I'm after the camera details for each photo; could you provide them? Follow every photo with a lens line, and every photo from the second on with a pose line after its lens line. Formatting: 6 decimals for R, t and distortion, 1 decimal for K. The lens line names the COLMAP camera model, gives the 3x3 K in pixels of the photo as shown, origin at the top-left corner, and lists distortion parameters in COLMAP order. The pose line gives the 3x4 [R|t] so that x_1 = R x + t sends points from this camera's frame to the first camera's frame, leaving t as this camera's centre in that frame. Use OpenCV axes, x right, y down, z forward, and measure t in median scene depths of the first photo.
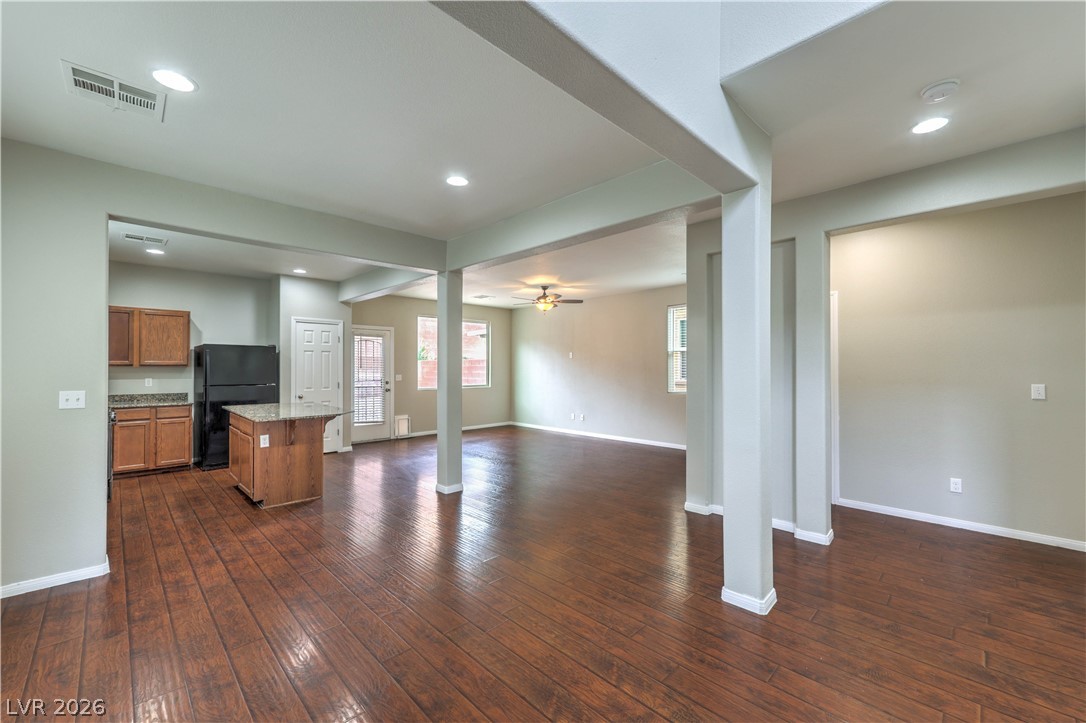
lens RADIAL K [[439.4, 0, 546.8], [0, 439.4, 365.0], [0, 0, 1]] dist [0.006888, 0.000439]
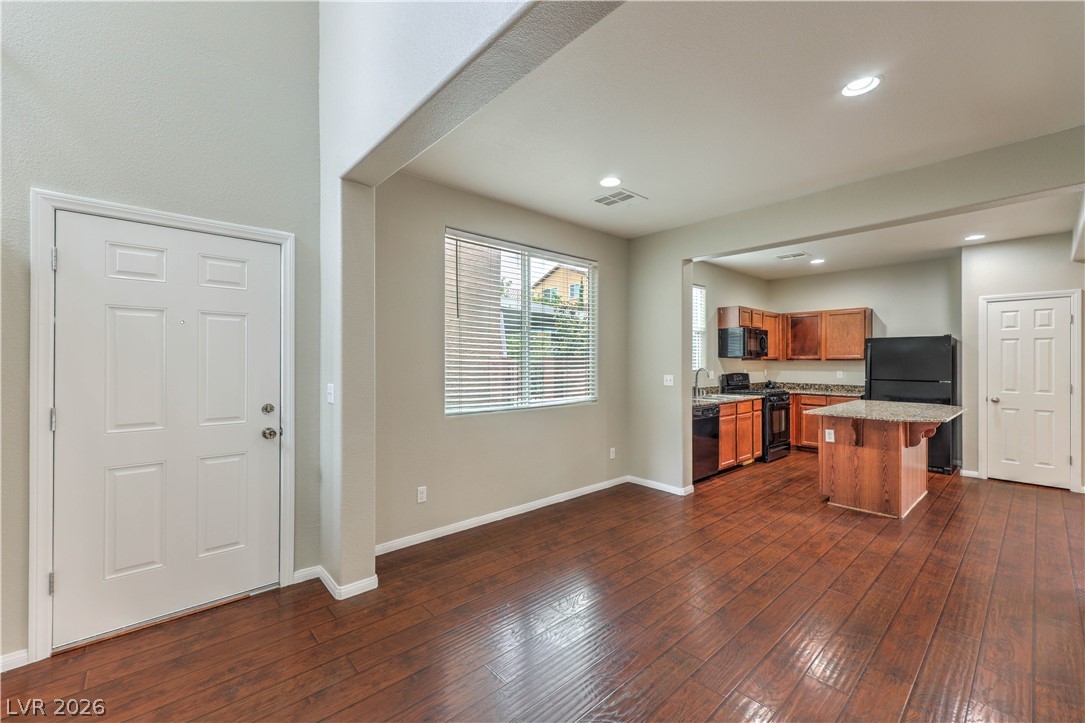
lens RADIAL K [[439.0, 0, 539.1], [0, 439.0, 361.9], [0, 0, 1]] dist [0.006888, 0.000439]
pose [[-0.053857, 0.002623, -0.998545, 0.268555], [0.001716, 0.999995, 0.002534, 0.002690], [0.998547, -0.001577, -0.053861, 0.288405]]
